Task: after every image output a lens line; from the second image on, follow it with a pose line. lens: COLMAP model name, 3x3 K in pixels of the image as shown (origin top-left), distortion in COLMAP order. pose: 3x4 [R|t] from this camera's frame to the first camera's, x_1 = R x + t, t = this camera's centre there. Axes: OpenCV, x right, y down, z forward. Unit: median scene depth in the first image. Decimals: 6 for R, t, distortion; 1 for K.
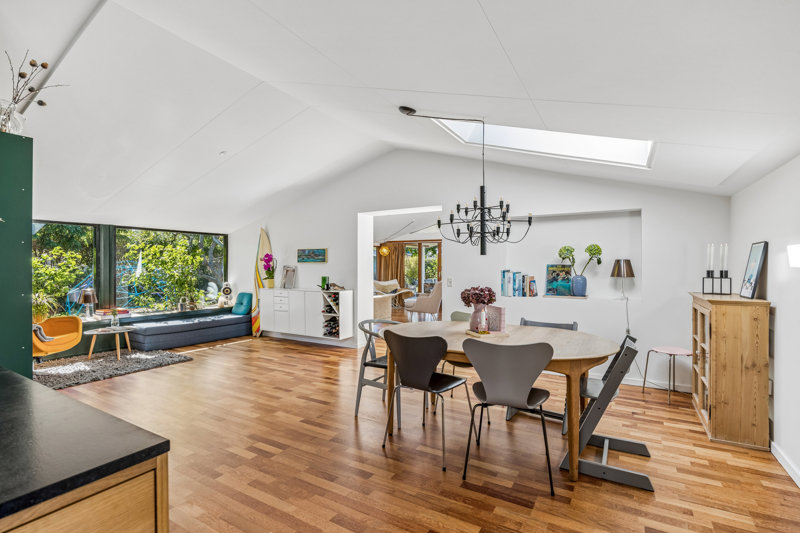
lens RADIAL K [[383.6, 0, 403.2], [0, 383.6, 264.4], [0, 0, 1]] dist [-0.014607, 0.000225]
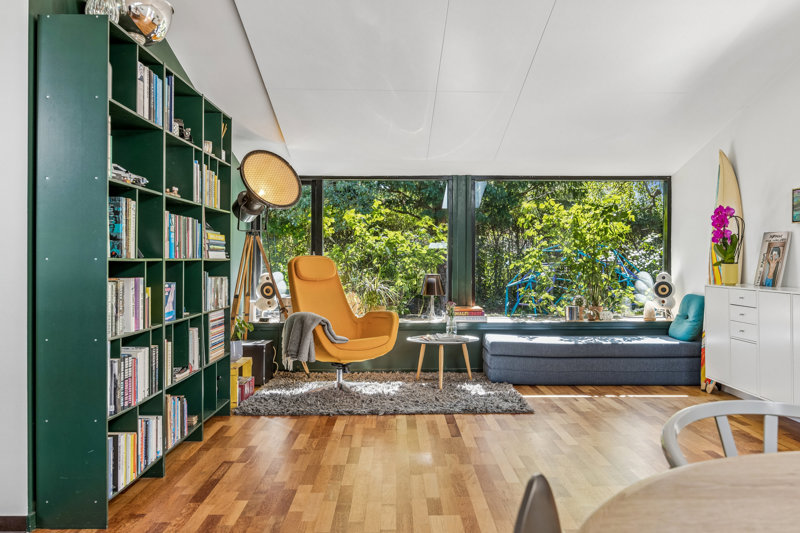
lens RADIAL K [[621.0, 0, 400.0], [0, 621.0, 266.5], [0, 0, 1]] dist [0.002780, 0.001525]
pose [[0.512028, 0.010516, -0.858904, 0.094477], [0.006551, 0.999848, 0.016147, 0.038317], [0.858943, -0.013895, 0.511882, 0.462332]]
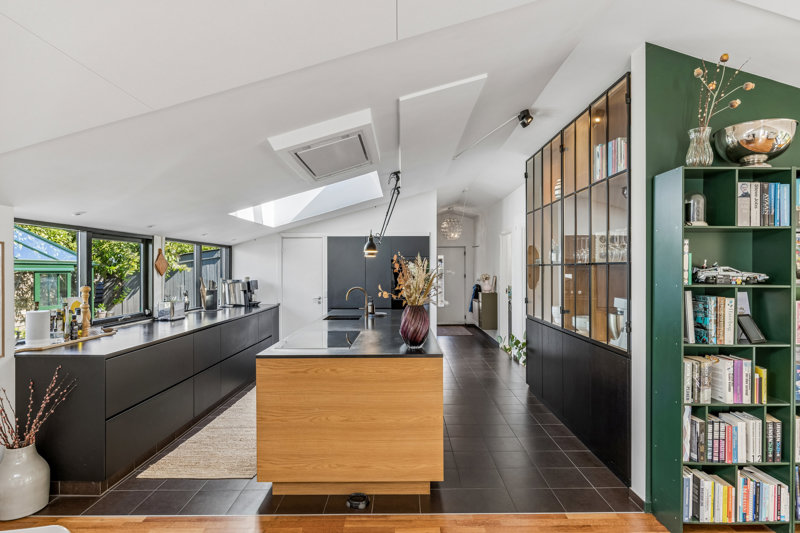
lens RADIAL K [[440.7, 0, 405.8], [0, 440.7, 269.5], [0, 0, 1]] dist [-0.005103, -0.001000]
pose [[-0.860553, 0.000347, -0.509360, 0.047519], [0.002207, 0.999993, -0.003048, -0.050858], [0.509356, -0.003747, -0.860548, 0.806808]]
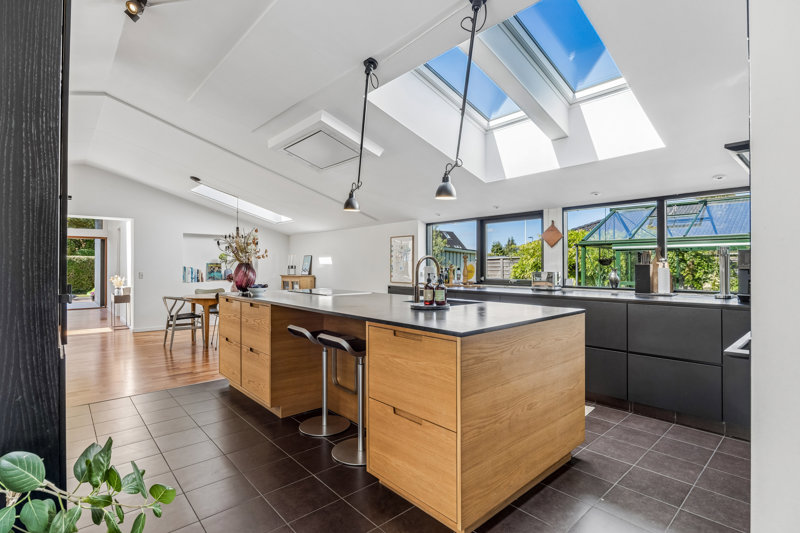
lens RADIAL K [[383.6, 0, 403.2], [0, 383.6, 264.4], [0, 0, 1]] dist [-0.014607, 0.000225]
pose [[0.302660, 0.001461, 0.953097, -1.014115], [-0.002764, 0.999996, -0.000656, 0.005556], [-0.953095, -0.002436, 0.302663, -0.359551]]
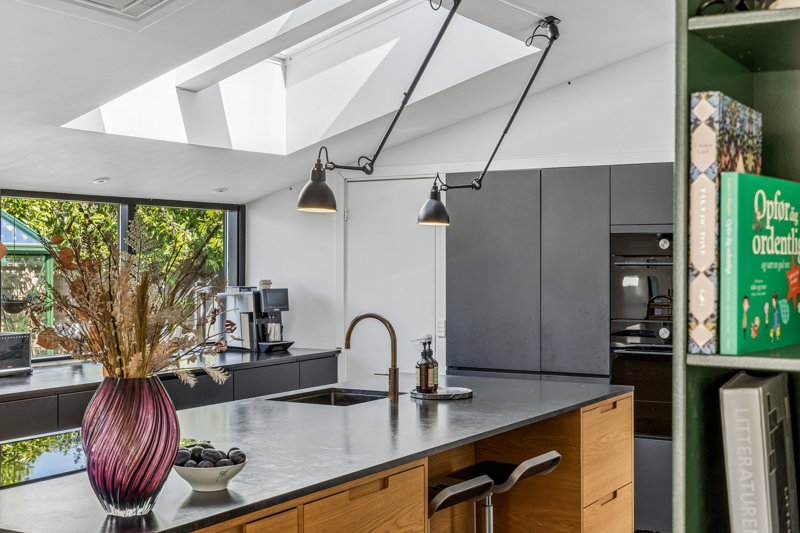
lens RADIAL K [[1086.7, 0, 400.0], [0, 1086.7, 266.5], [0, 0, 1]] dist [0.006150, 0.006121]
pose [[-0.999894, -0.001645, 0.014440, -0.456527], [-0.001633, 0.999998, 0.000842, -0.051709], [-0.014441, 0.000818, -0.999895, 0.754061]]
